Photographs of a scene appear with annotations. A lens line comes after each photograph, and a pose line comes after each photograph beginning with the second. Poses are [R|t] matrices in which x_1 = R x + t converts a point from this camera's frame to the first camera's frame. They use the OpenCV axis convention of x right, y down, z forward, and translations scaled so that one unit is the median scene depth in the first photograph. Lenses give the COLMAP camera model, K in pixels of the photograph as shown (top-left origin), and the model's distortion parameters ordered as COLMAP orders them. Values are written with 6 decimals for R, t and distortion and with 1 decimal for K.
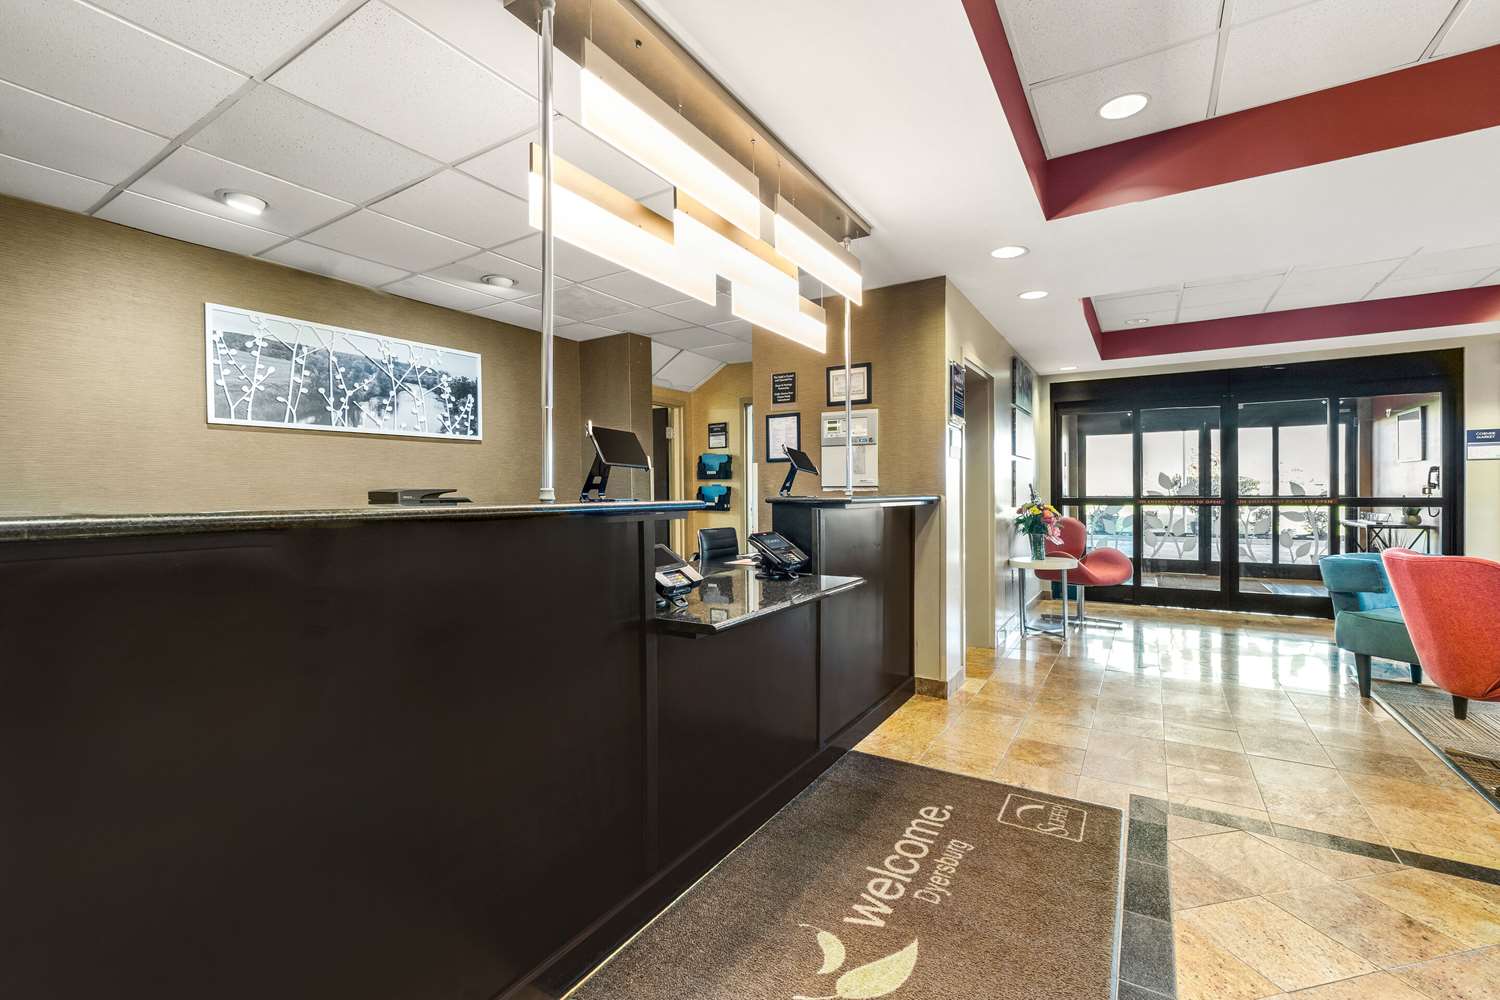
lens RADIAL K [[651.1, 0, 744.7], [0, 651.1, 495.0], [0, 0, 1]] dist [-0.001821, -0.000095]
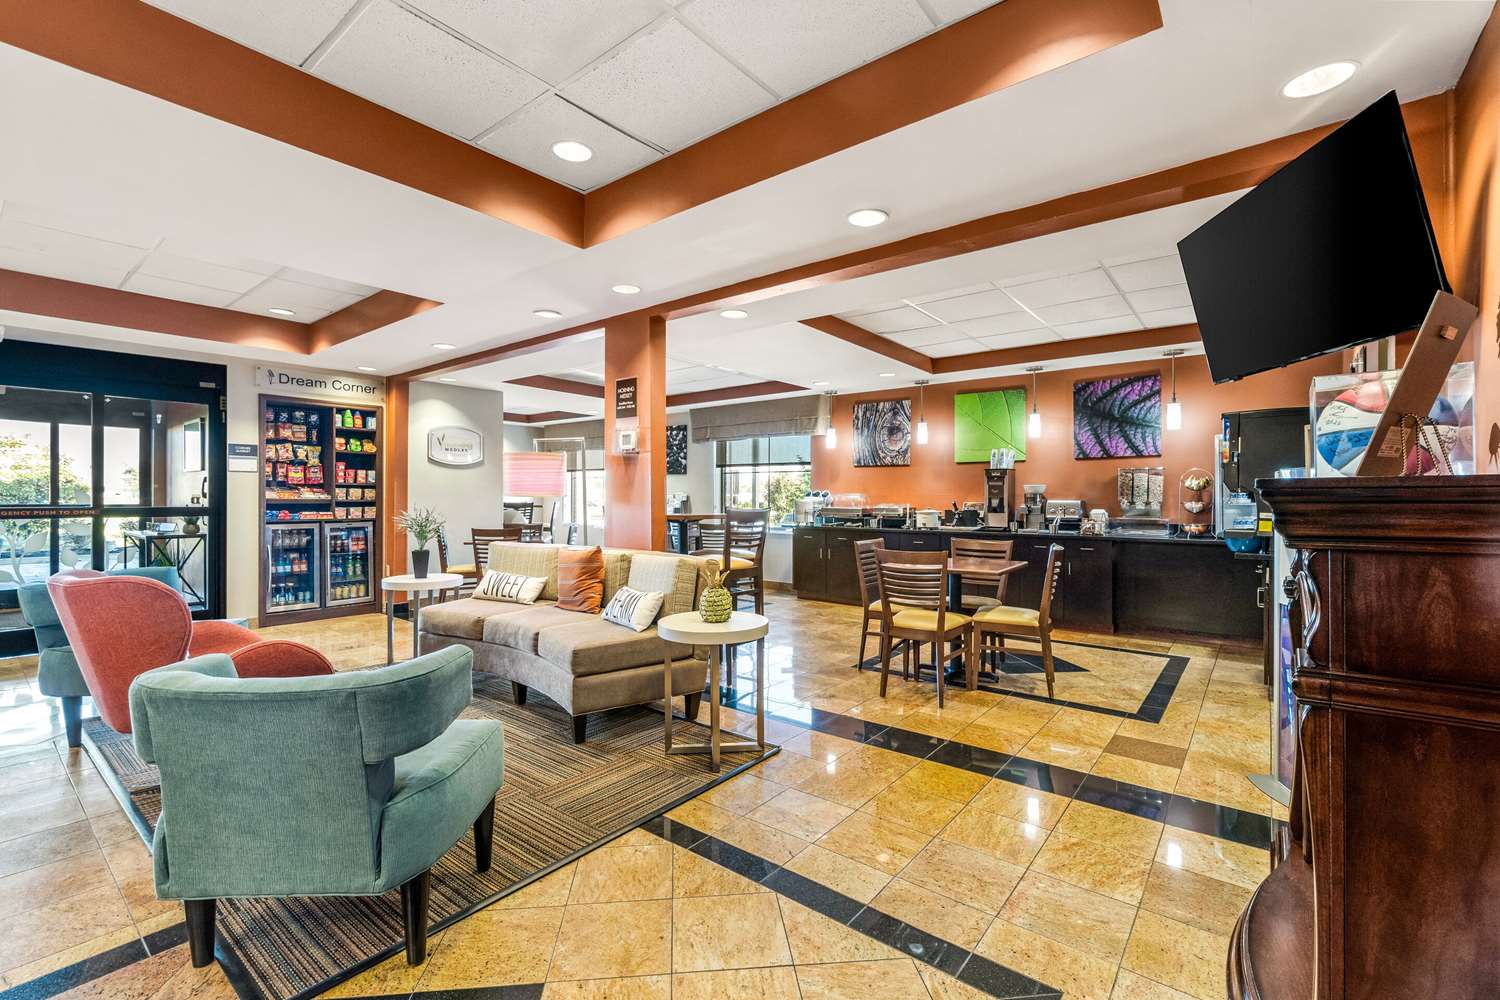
lens RADIAL K [[652.3, 0, 750.8], [0, 652.3, 504.1], [0, 0, 1]] dist [-0.001721, -0.000150]
pose [[0.114127, -0.002444, 0.993463, 0.131922], [0.002804, 0.999994, 0.002138, -0.000230], [-0.993462, 0.002542, 0.114133, 0.024398]]
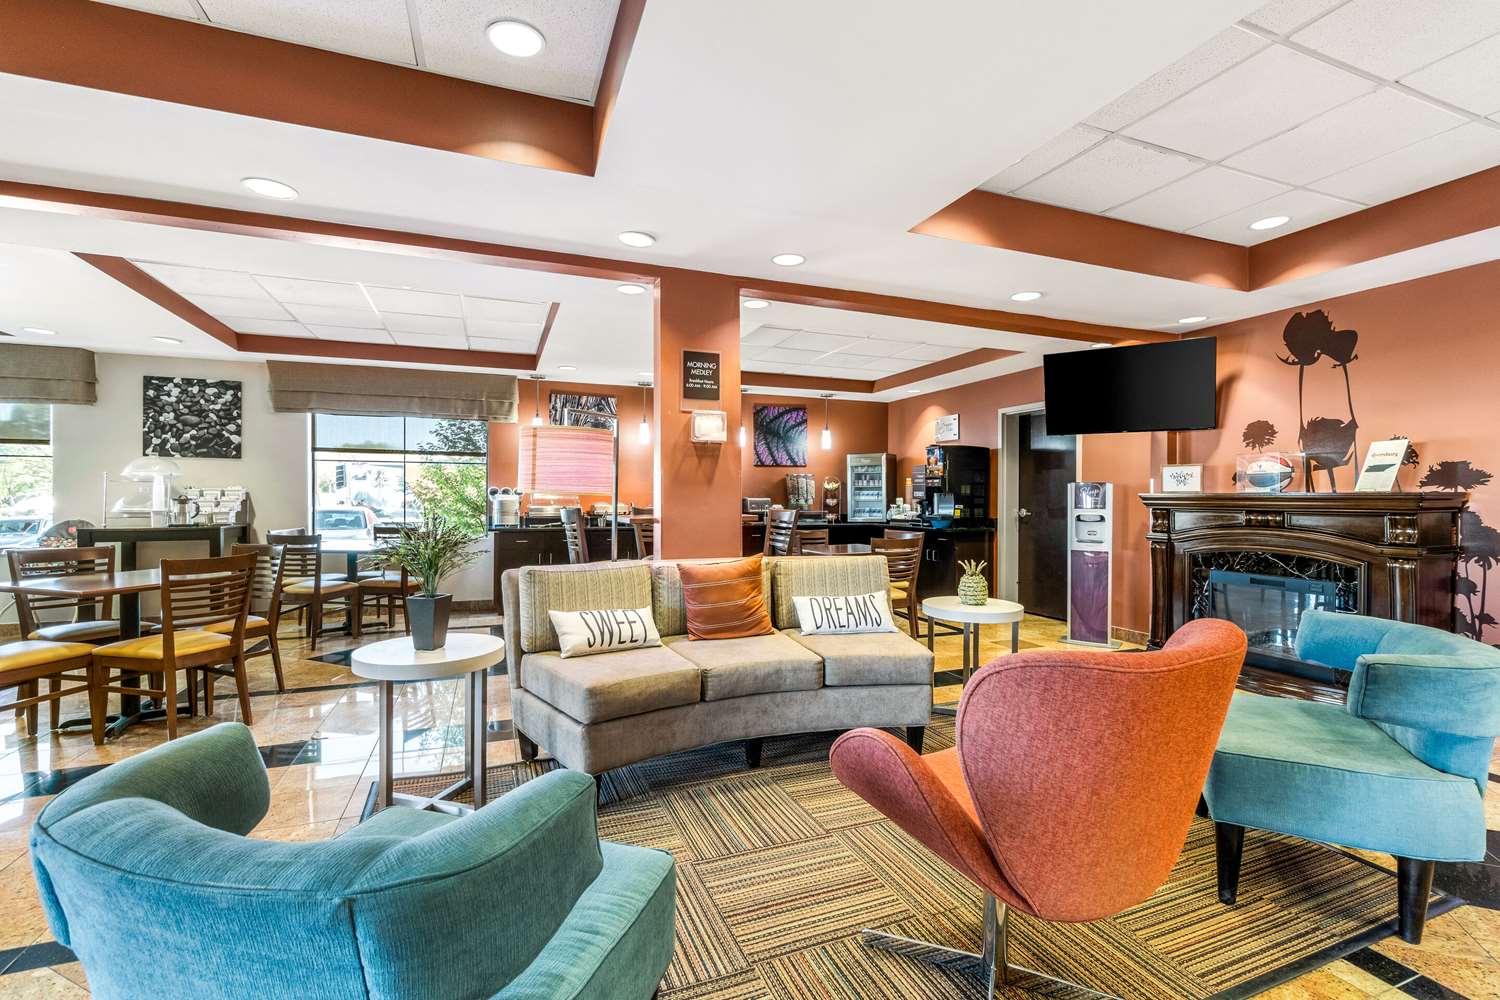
lens RADIAL K [[651.1, 0, 744.7], [0, 651.1, 495.0], [0, 0, 1]] dist [-0.001821, -0.000095]
pose [[-0.800925, 0.005924, 0.598736, 0.457744], [0.006416, 0.999979, -0.001311, -0.006965], [-0.598731, 0.002792, -0.800945, 0.709391]]
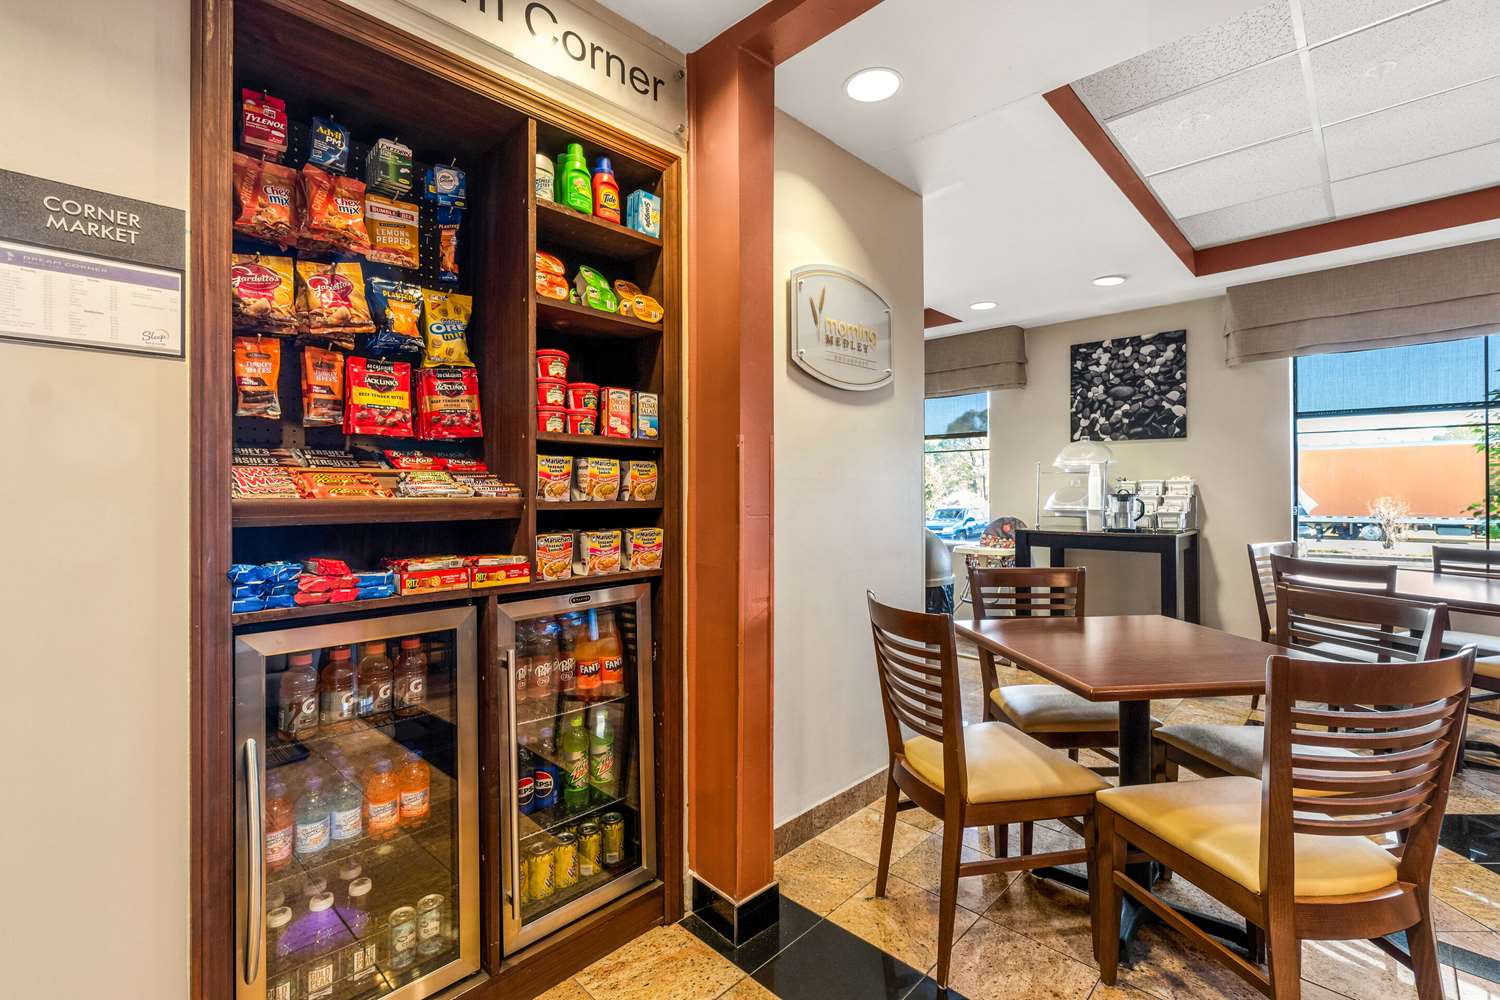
lens RADIAL K [[651.1, 0, 744.7], [0, 651.1, 495.0], [0, 0, 1]] dist [-0.001821, -0.000095]
pose [[0.215331, -0.001610, 0.976540, 0.887137], [0.006733, 0.999977, 0.000164, -0.009908], [-0.976518, 0.006540, 0.215337, 0.690463]]
